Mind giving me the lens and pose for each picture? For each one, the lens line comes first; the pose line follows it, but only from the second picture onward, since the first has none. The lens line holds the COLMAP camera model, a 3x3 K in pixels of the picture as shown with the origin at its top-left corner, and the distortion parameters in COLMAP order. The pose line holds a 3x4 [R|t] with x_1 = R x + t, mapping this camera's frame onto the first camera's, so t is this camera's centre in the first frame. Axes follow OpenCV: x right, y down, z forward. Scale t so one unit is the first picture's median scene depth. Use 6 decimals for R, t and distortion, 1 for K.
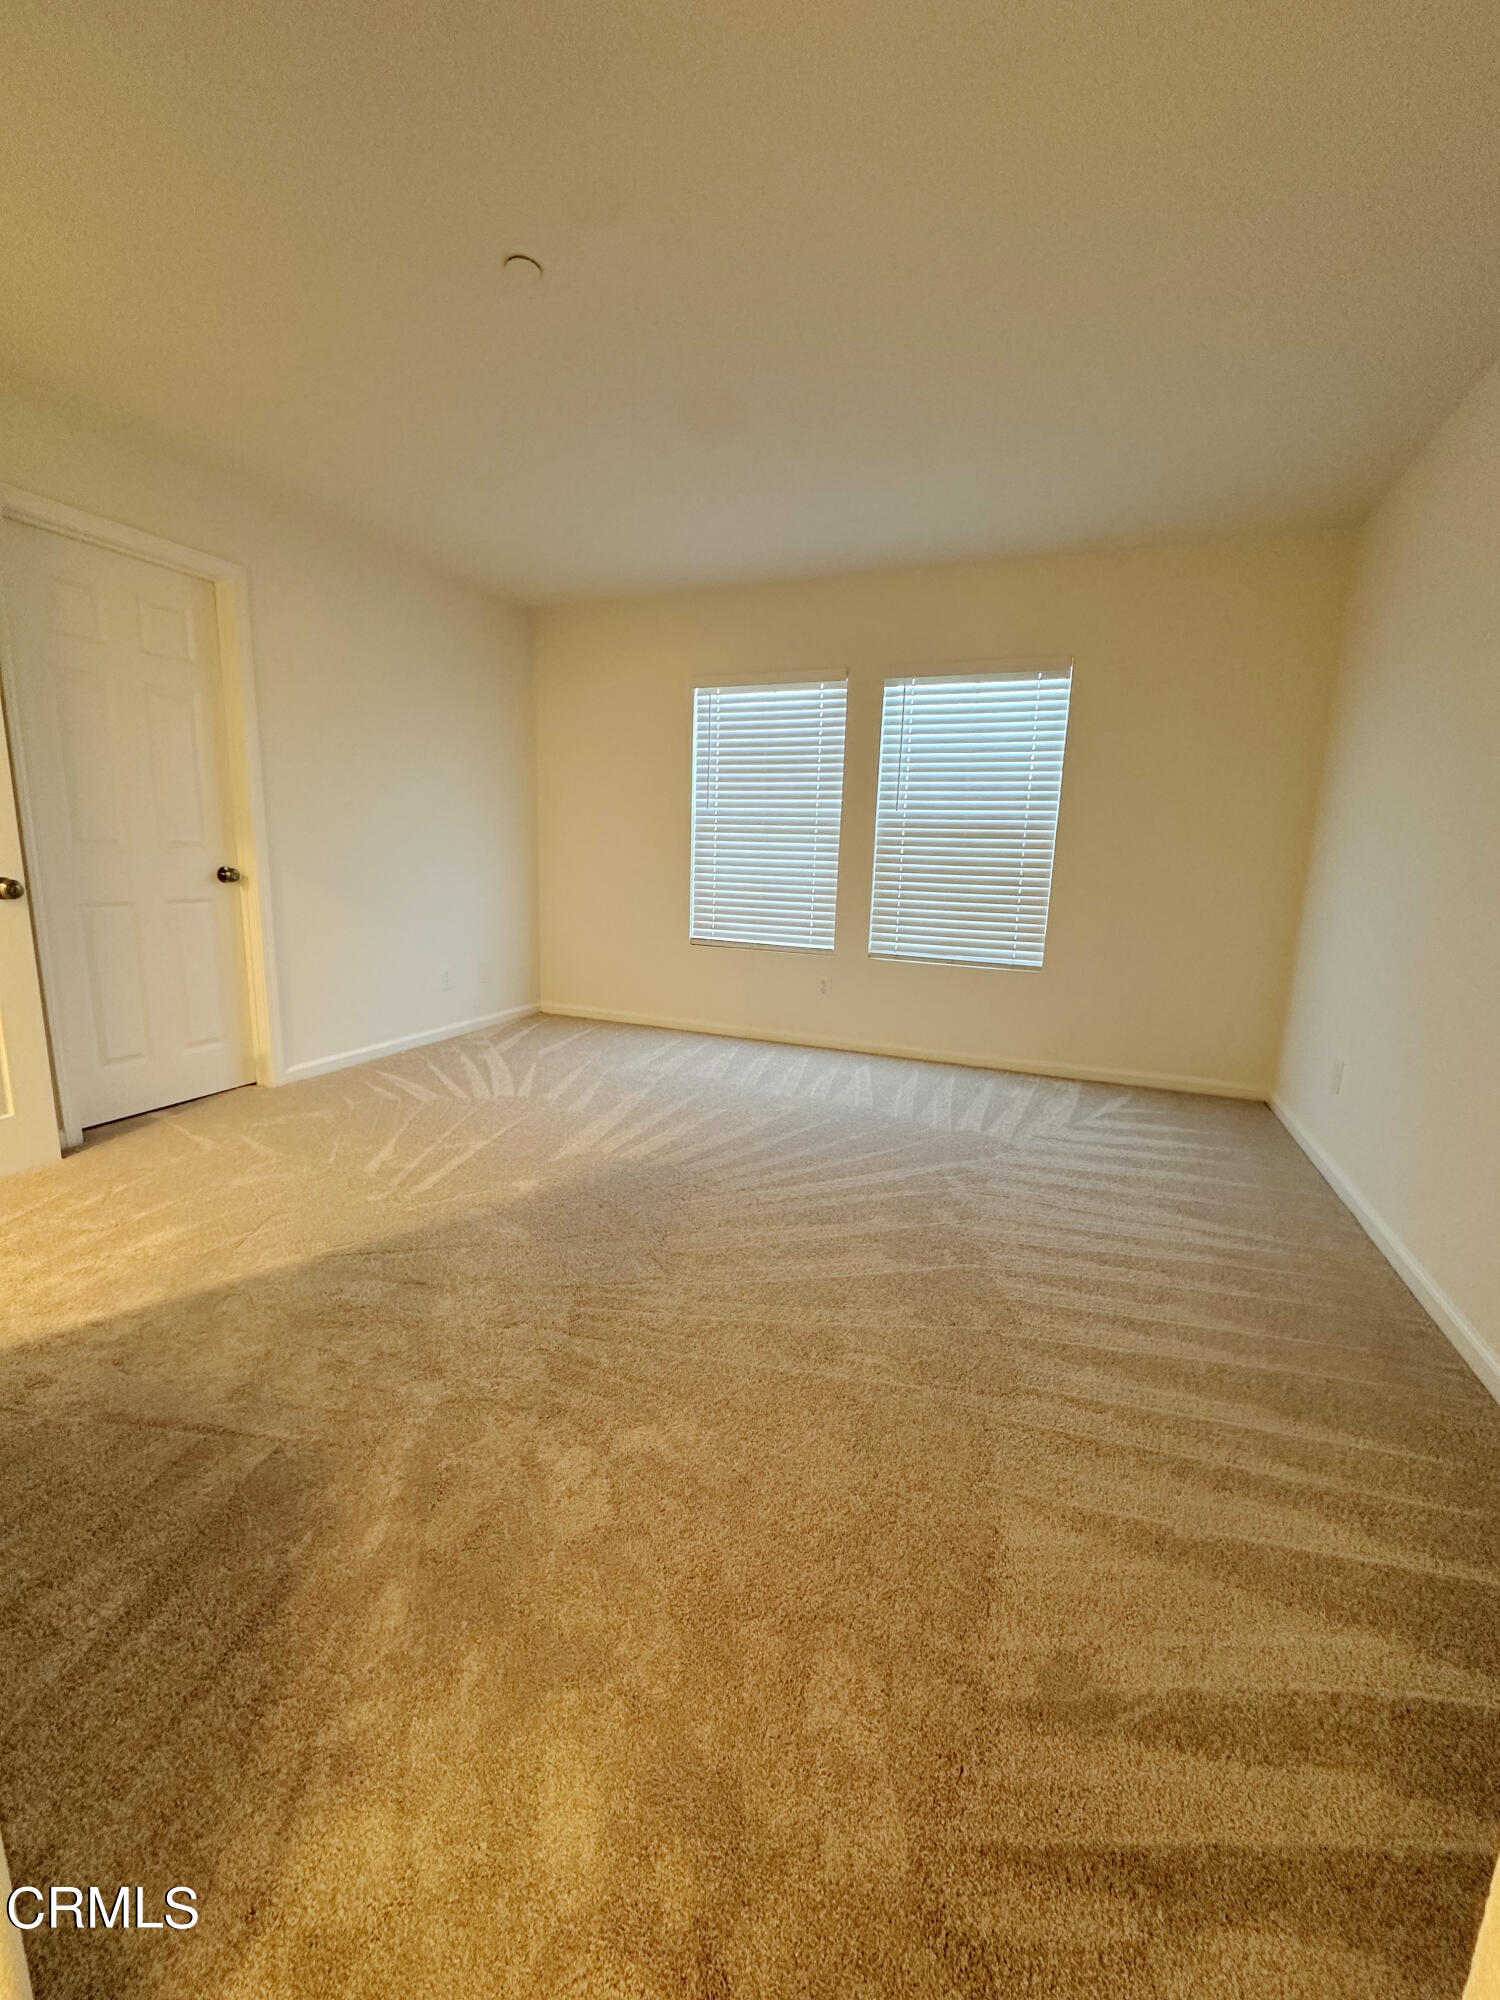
lens RADIAL K [[800.2, 0, 755.6], [0, 800.2, 997.5], [0, 0, 1]] dist [-0.005855, 0.001639]
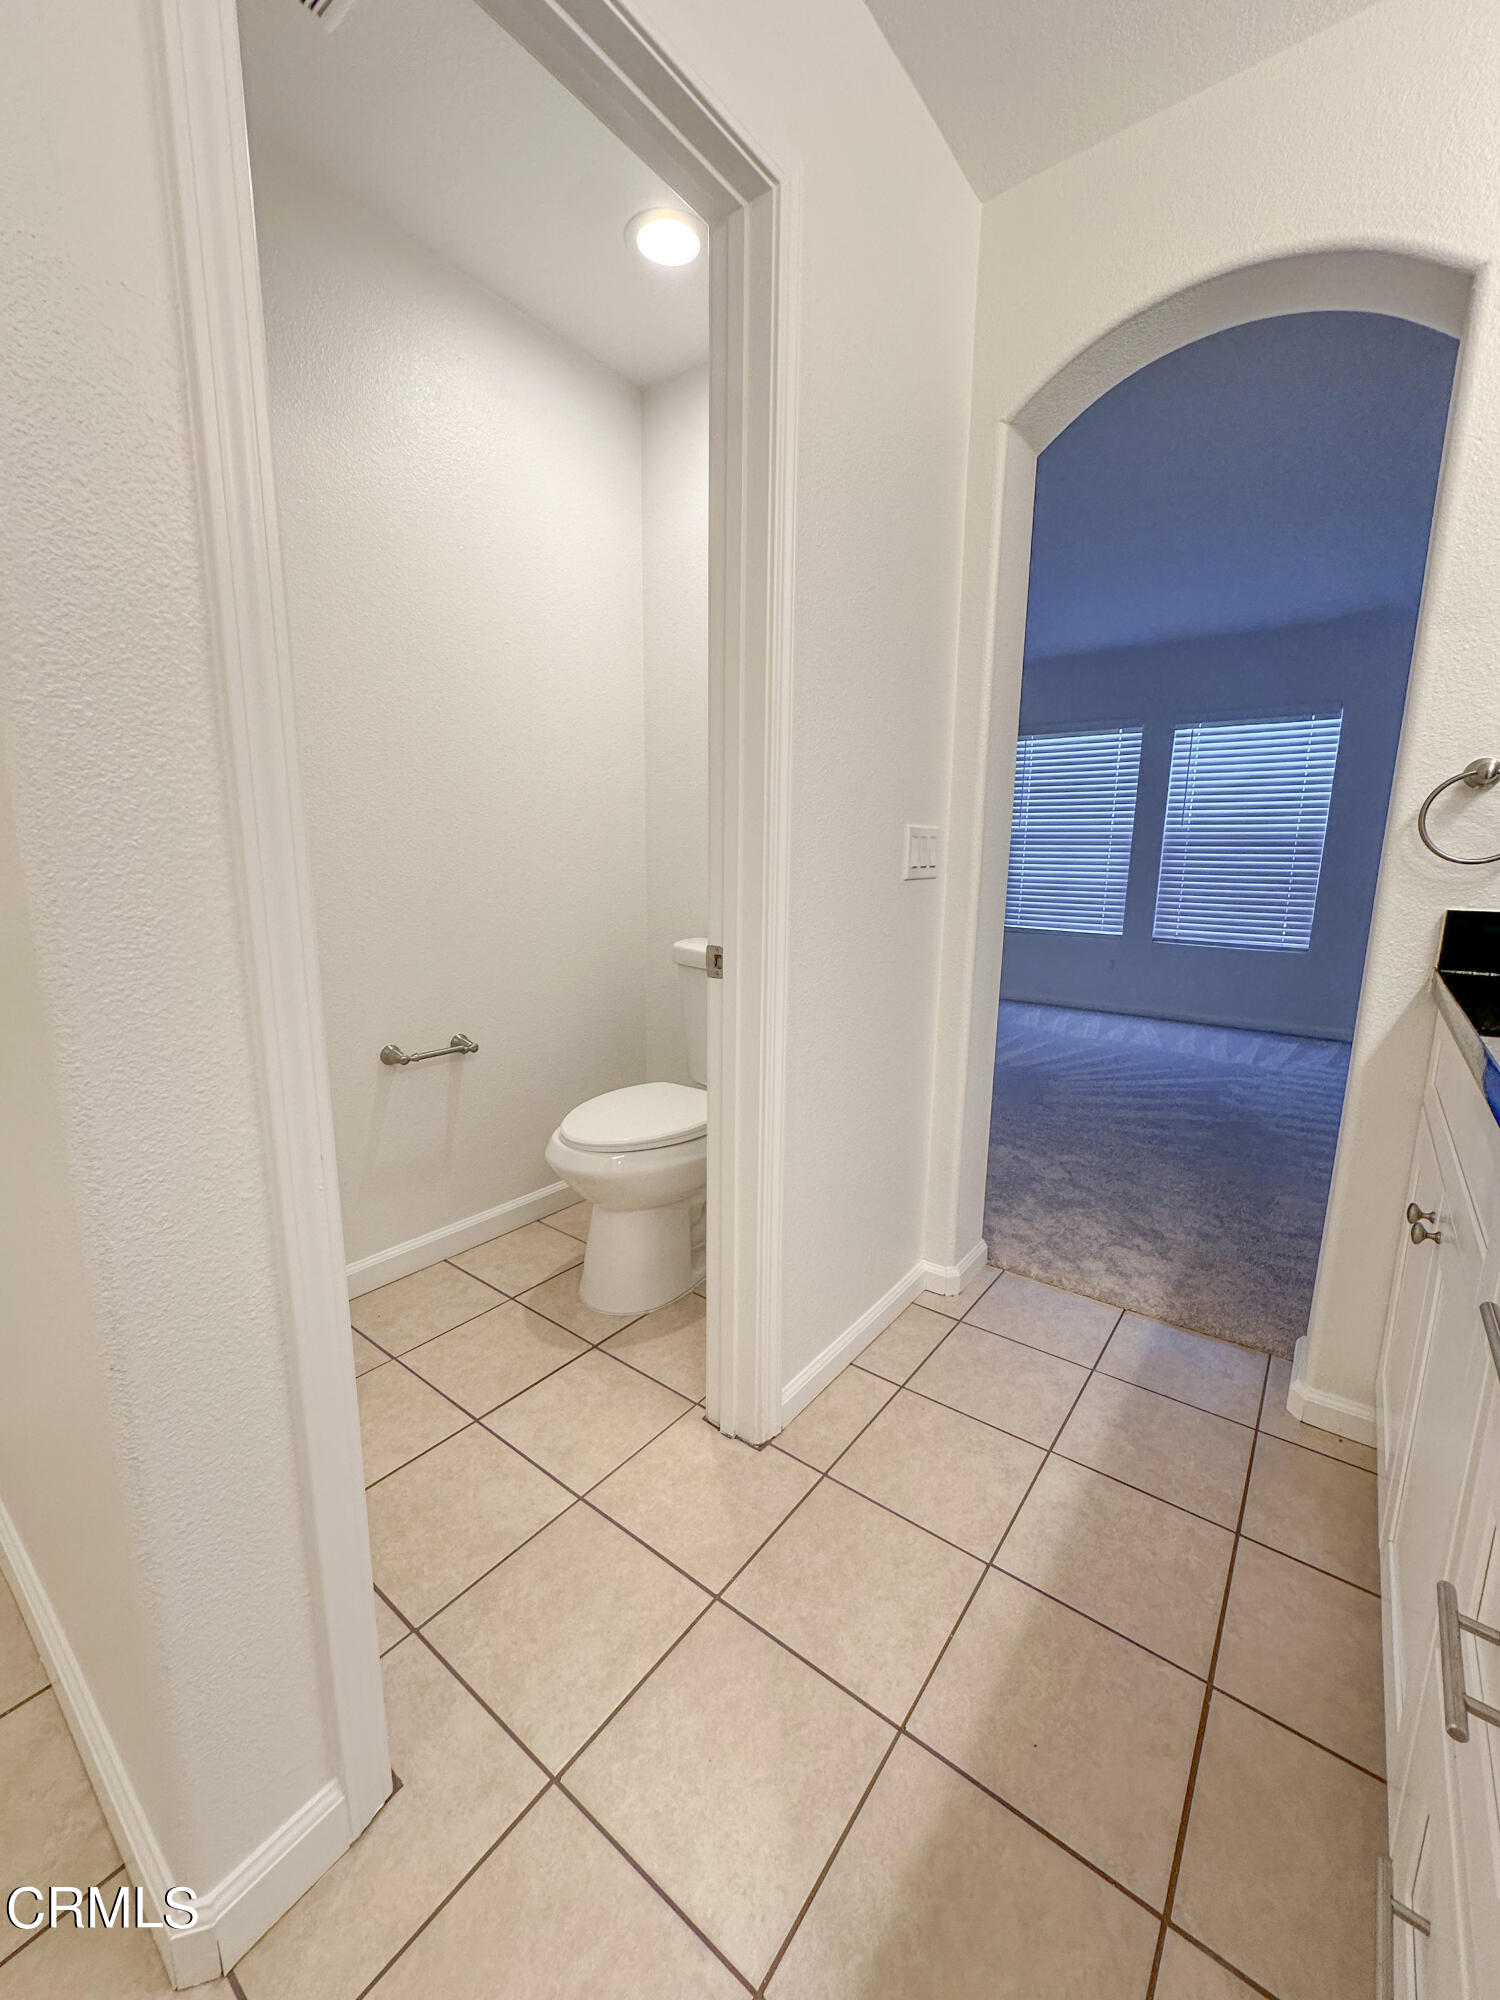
lens RADIAL K [[800.2, 0, 743.6], [0, 800.2, 1002.7], [0, 0, 1]] dist [-0.005855, 0.001639]
pose [[0.962430, 0.029295, -0.269946, -0.161609], [-0.029753, 0.999554, 0.002394, 0.074219], [0.269895, 0.005727, 0.962873, -0.465262]]
